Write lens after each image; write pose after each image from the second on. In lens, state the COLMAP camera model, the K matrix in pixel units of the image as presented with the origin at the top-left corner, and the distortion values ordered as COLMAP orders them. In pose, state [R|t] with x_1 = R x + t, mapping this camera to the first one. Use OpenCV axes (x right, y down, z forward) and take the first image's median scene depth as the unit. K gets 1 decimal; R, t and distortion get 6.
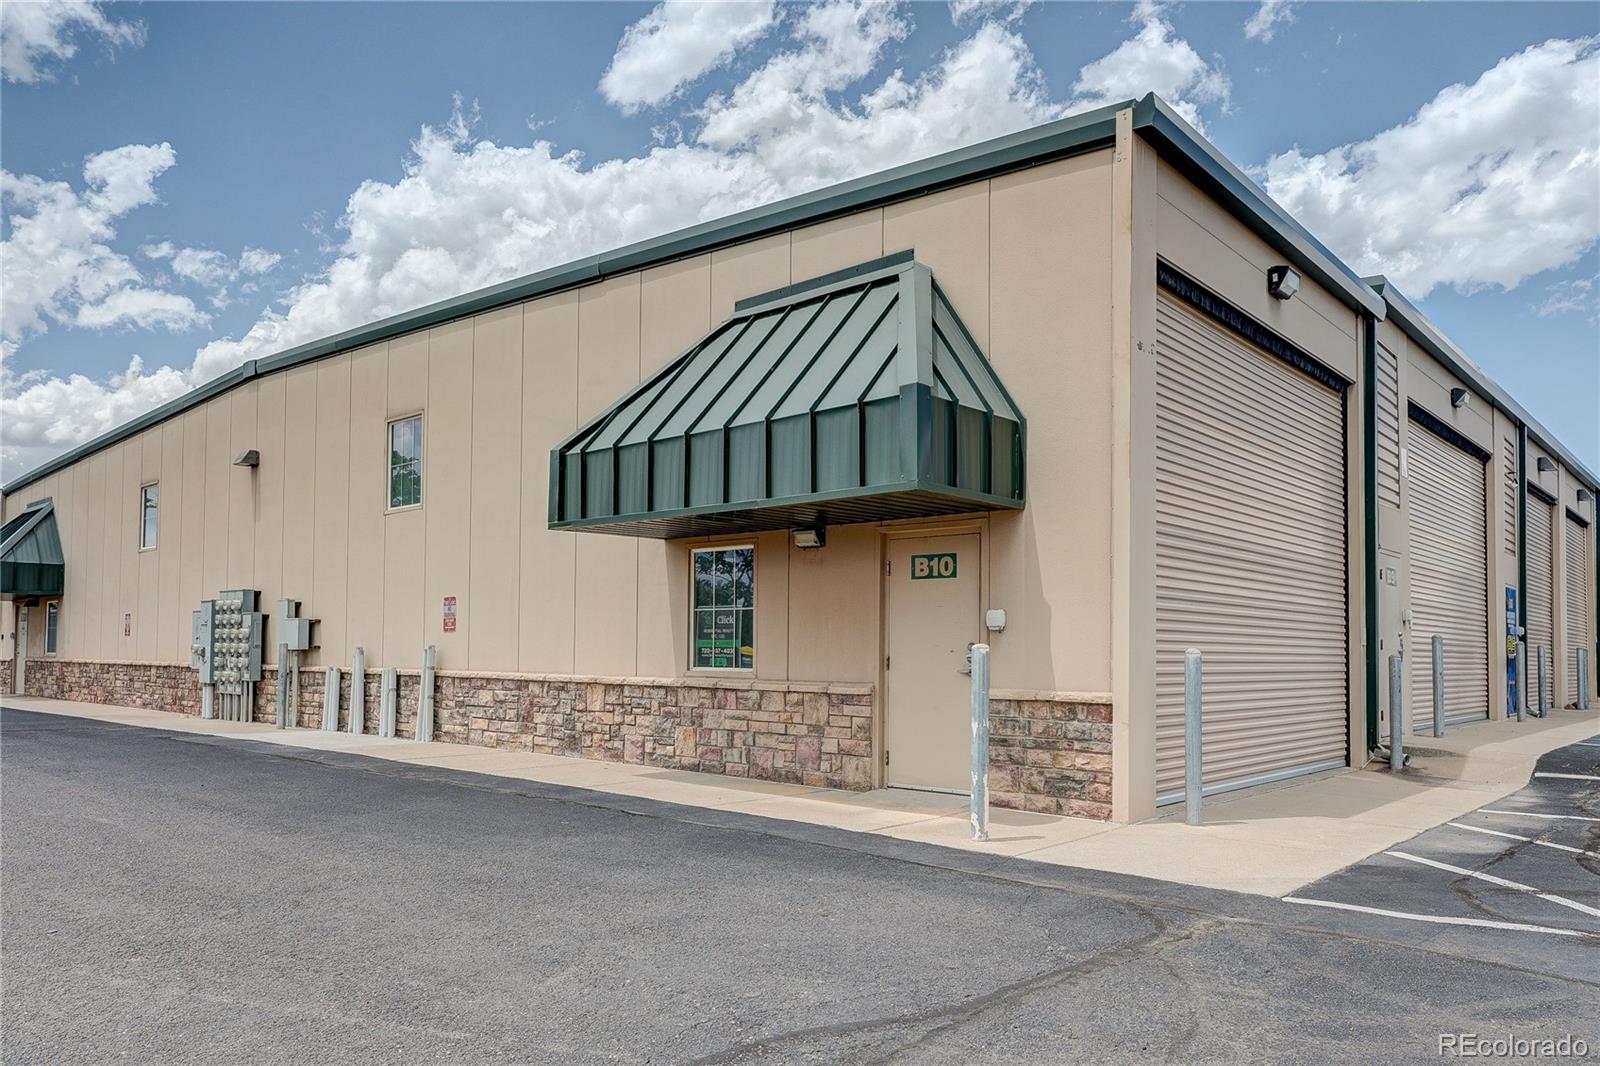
lens RADIAL K [[1125.9, 0, 803.8], [0, 1125.9, 659.6], [0, 0, 1]] dist [0.024208, -0.046287]
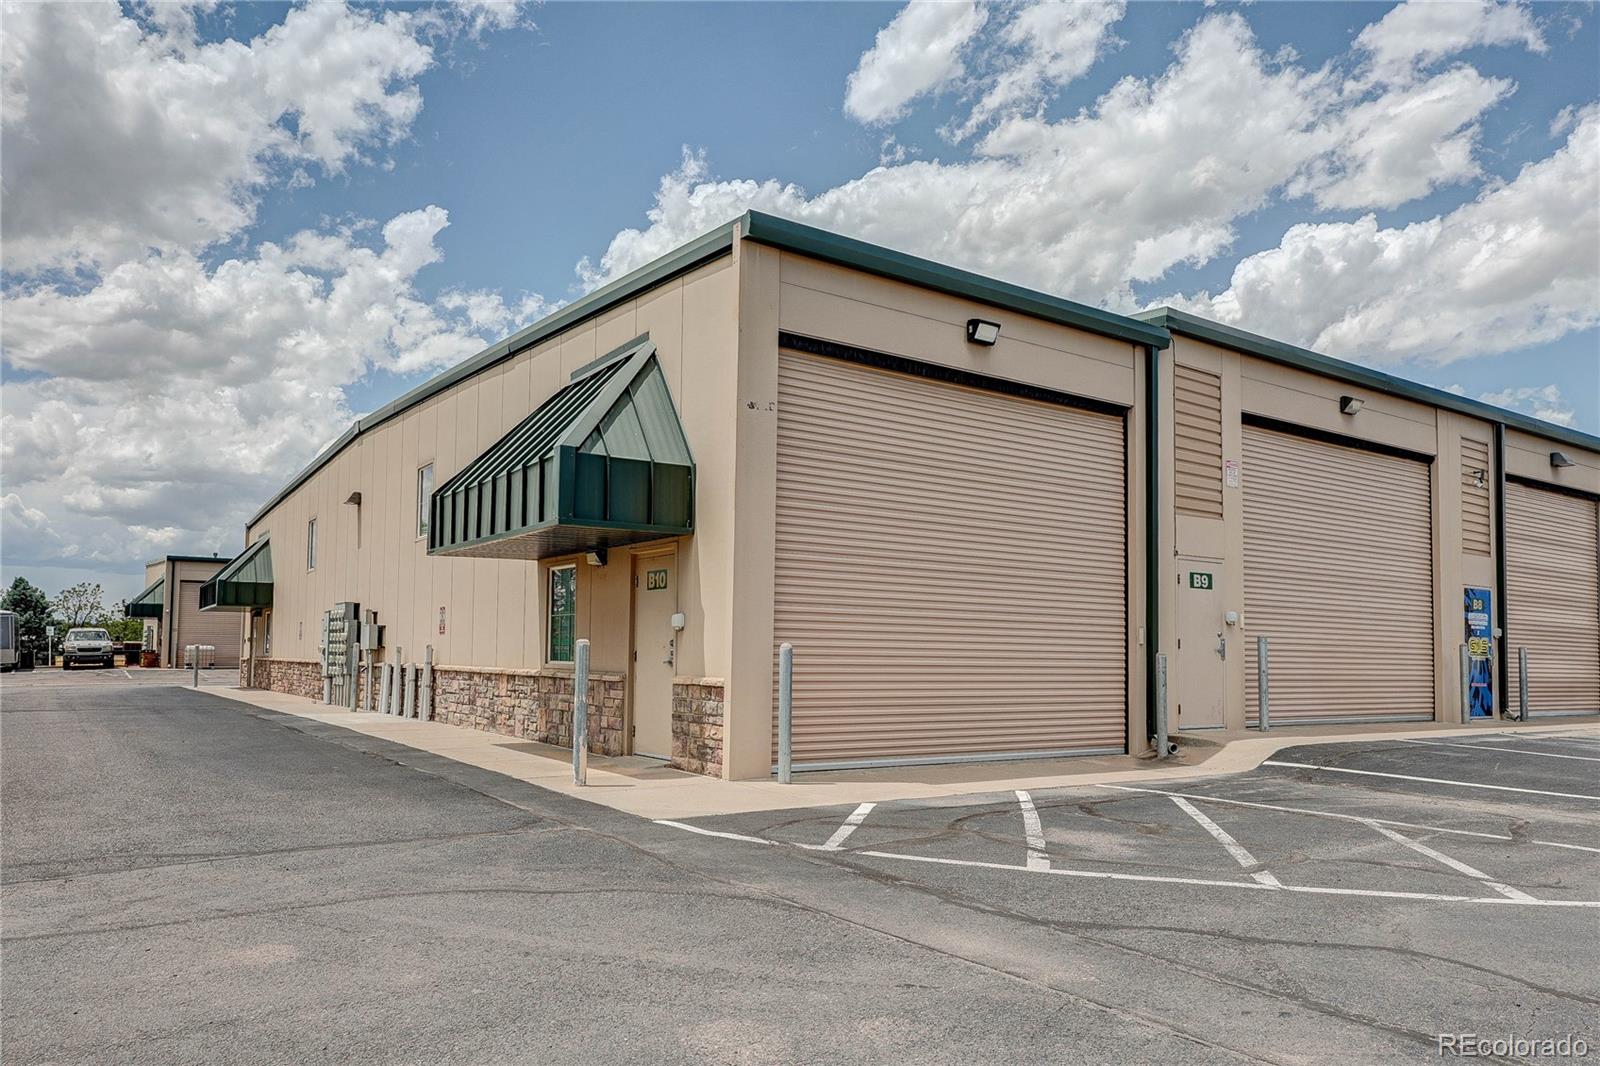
lens RADIAL K [[1125.9, 0, 803.8], [0, 1125.9, 659.6], [0, 0, 1]] dist [0.024208, -0.046287]
pose [[0.971291, 0.003486, -0.237869, 0.481679], [-0.004930, 0.999973, -0.005473, 0.010765], [0.237843, 0.006488, 0.971282, -0.159691]]
